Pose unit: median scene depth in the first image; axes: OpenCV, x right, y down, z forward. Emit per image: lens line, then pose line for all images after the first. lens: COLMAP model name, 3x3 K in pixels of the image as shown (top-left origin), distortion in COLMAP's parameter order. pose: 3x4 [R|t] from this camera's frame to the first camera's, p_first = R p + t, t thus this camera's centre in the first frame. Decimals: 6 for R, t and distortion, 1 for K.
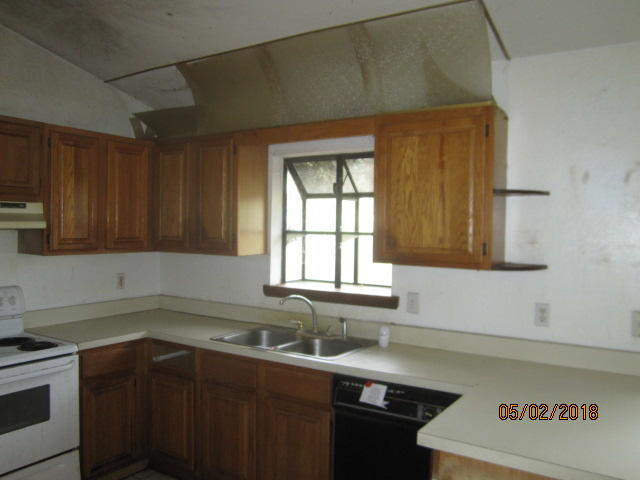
lens RADIAL K [[530.2, 0, 320.0], [0, 530.2, 240.0], [0, 0, 1]] dist [-0.041320, 0.000262]
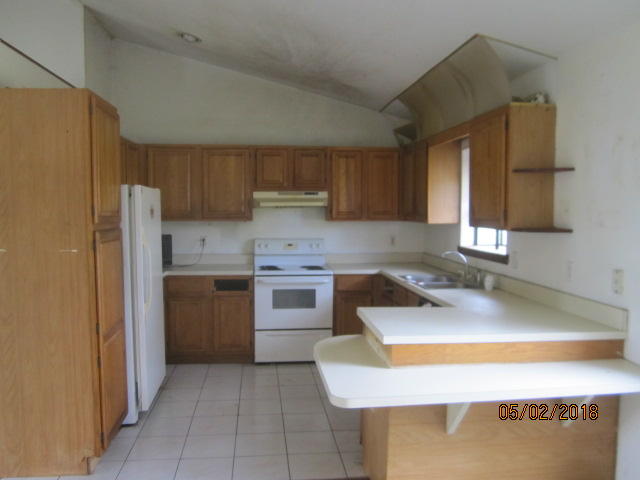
lens RADIAL K [[530.2, 0, 320.0], [0, 530.2, 240.0], [0, 0, 1]] dist [-0.041320, 0.000262]
pose [[0.634967, 0.034454, -0.771770, 0.849888], [-0.012070, 0.999325, 0.034683, 0.031759], [0.772445, -0.012707, 0.634955, -0.167956]]
